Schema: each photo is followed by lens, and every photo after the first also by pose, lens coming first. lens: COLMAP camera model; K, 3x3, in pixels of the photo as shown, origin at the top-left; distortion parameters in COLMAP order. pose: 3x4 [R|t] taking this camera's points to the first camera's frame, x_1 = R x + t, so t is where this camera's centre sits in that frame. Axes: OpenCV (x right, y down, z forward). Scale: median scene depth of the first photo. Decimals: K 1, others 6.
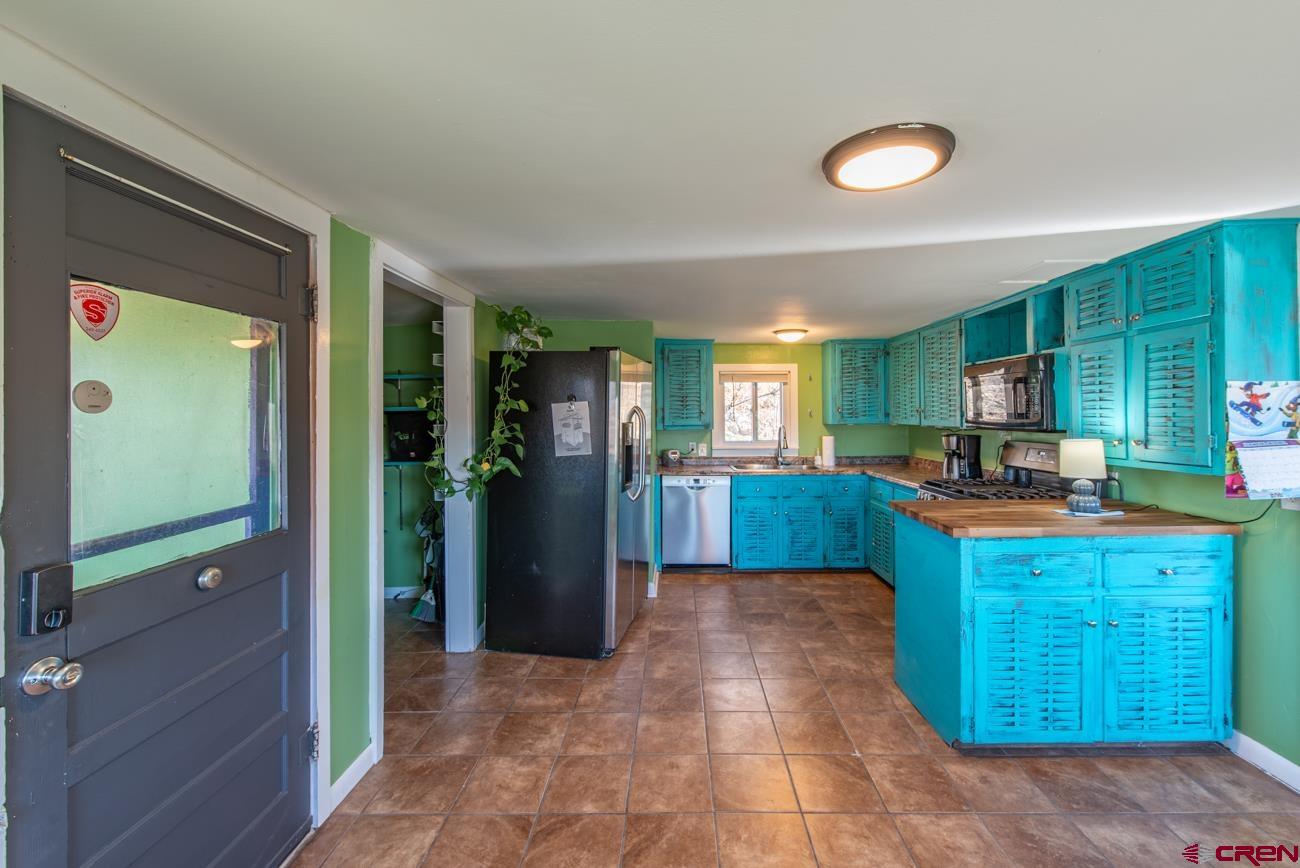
lens RADIAL K [[528.3, 0, 678.9], [0, 528.3, 410.6], [0, 0, 1]] dist [0.000479, -0.000080]
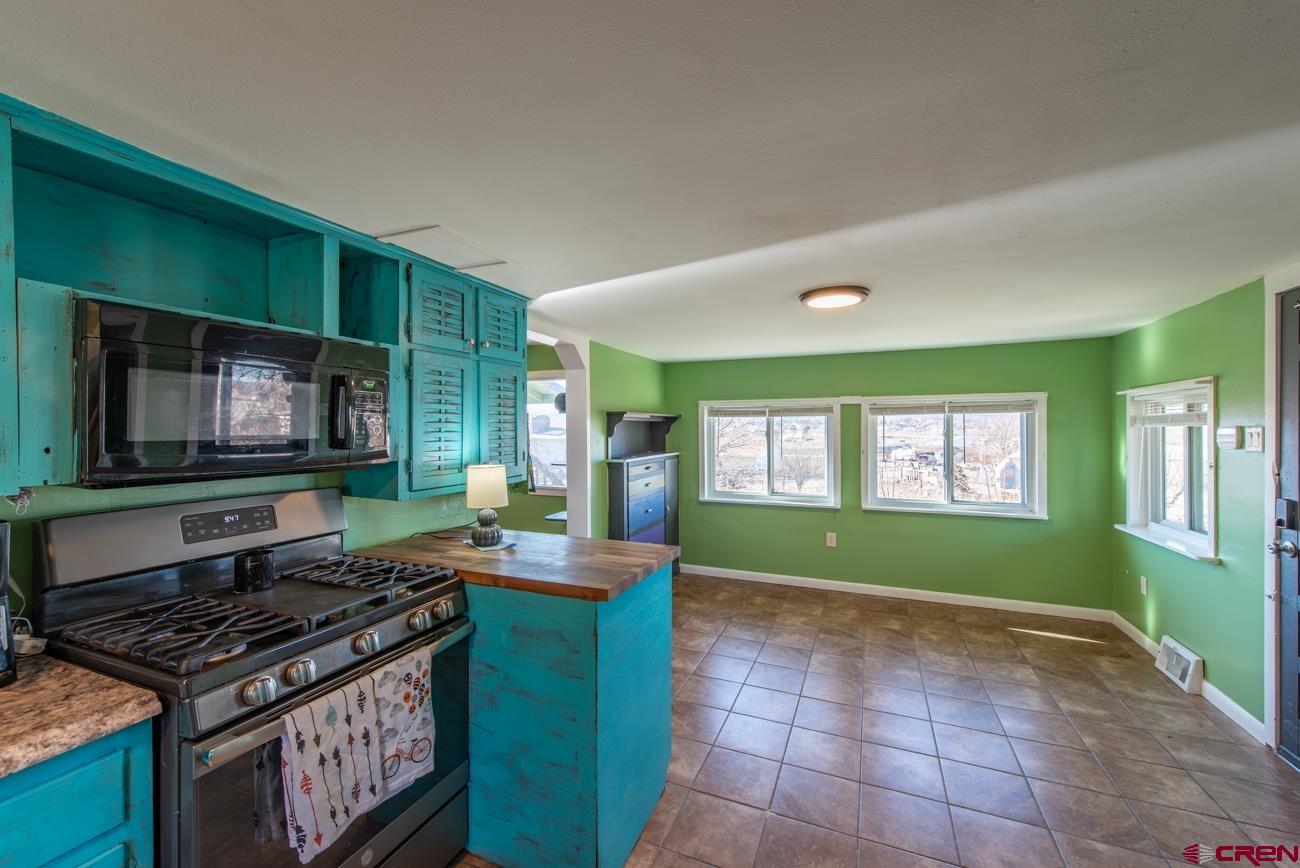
lens RADIAL K [[506.1, 0, 648.5], [0, 506.1, 432.0], [0, 0, 1]] dist [0.001717, -0.000197]
pose [[-0.913189, 0.006421, 0.407485, 0.099066], [0.006406, 0.999978, -0.001400, 0.000018], [-0.407486, 0.001332, -0.913211, 1.100518]]
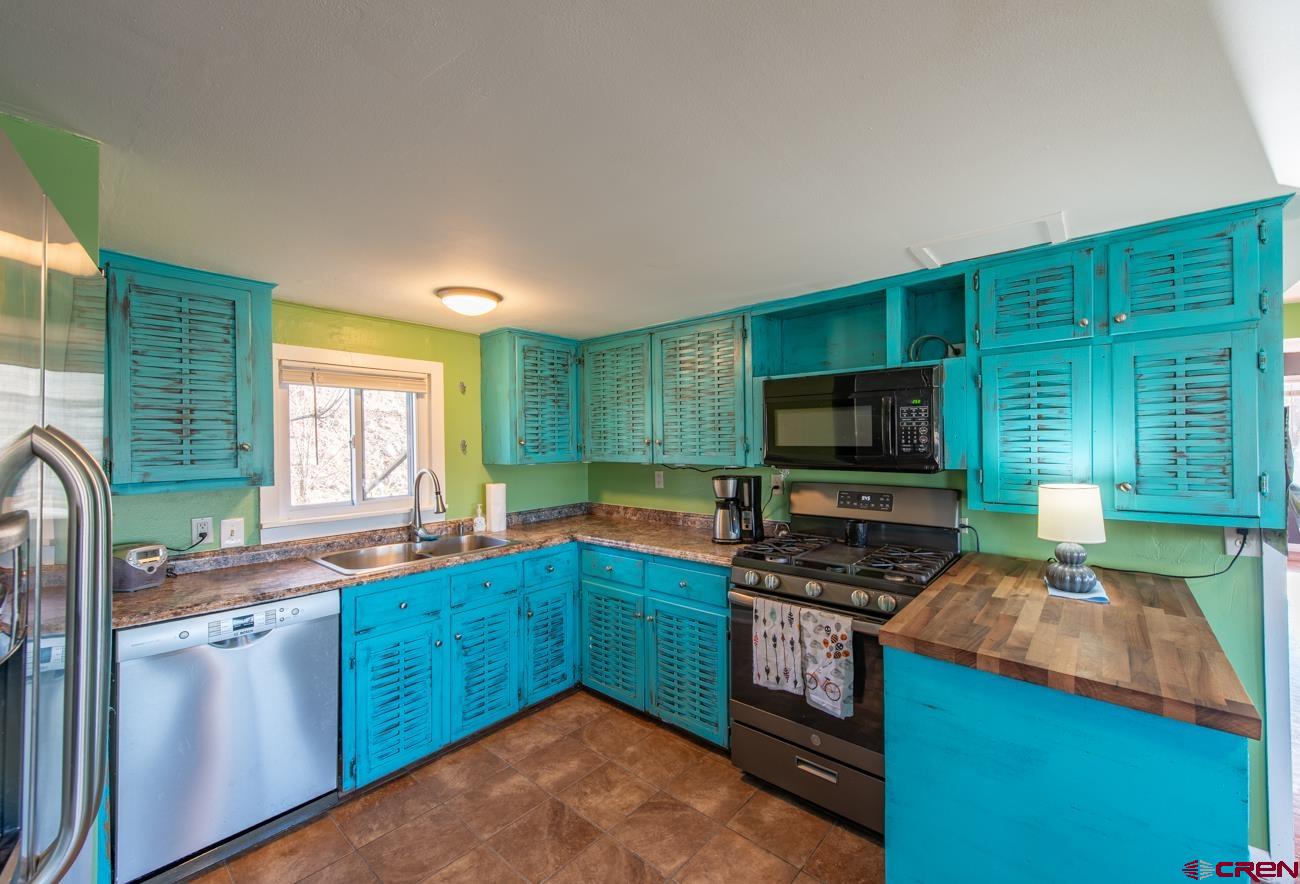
lens RADIAL K [[514.0, 0, 667.4], [0, 514.0, 439.8], [0, 0, 1]] dist [0.003455, 0.000043]
pose [[0.651092, 0.001383, 0.758998, -0.064994], [0.000860, 0.999996, -0.002559, -0.002605], [-0.758999, 0.002319, 0.651088, 0.624376]]
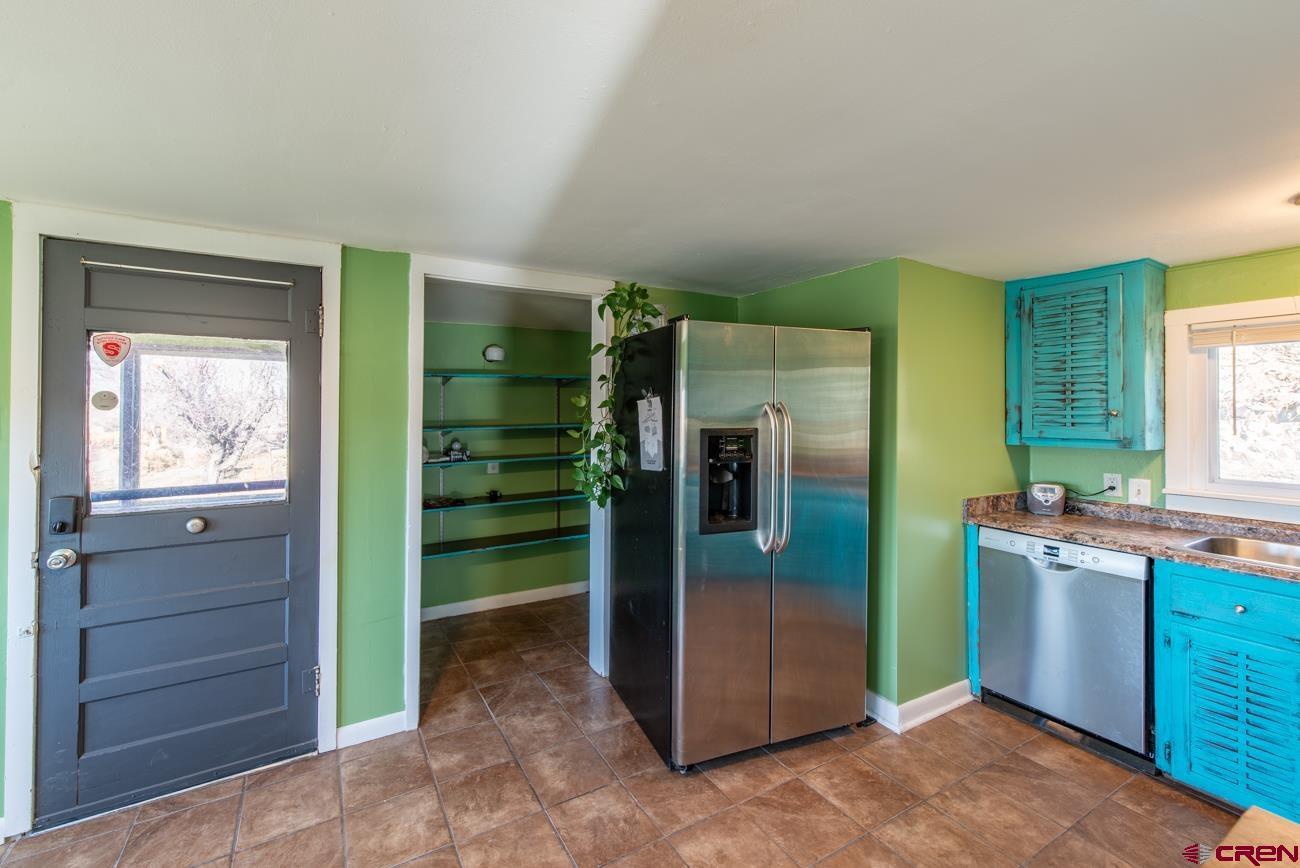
lens RADIAL K [[534.6, 0, 612.6], [0, 534.6, 406.8], [0, 0, 1]] dist [0.003702, -0.000007]
pose [[0.479529, -0.000890, -0.877526, 0.346303], [-0.002070, 0.999996, -0.002146, -0.001943], [0.877524, 0.002846, 0.479525, 0.479486]]
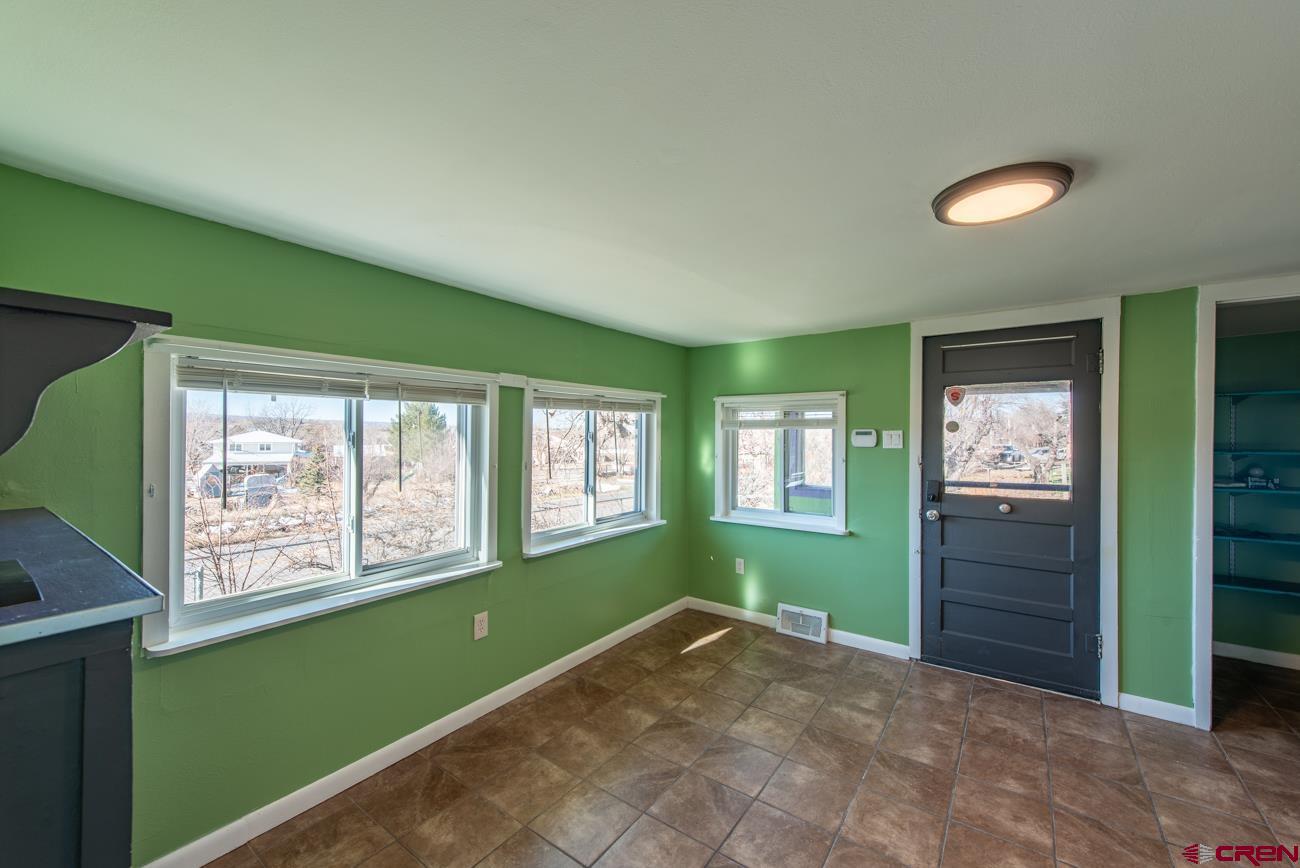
lens RADIAL K [[509.7, 0, 653.3], [0, 509.7, 432.1], [0, 0, 1]] dist [0.009709, -0.002467]
pose [[-0.591759, 0.002929, -0.806110, 0.617060], [0.002213, 0.999996, 0.002009, -0.001778], [0.806112, -0.000595, -0.591763, 0.399827]]
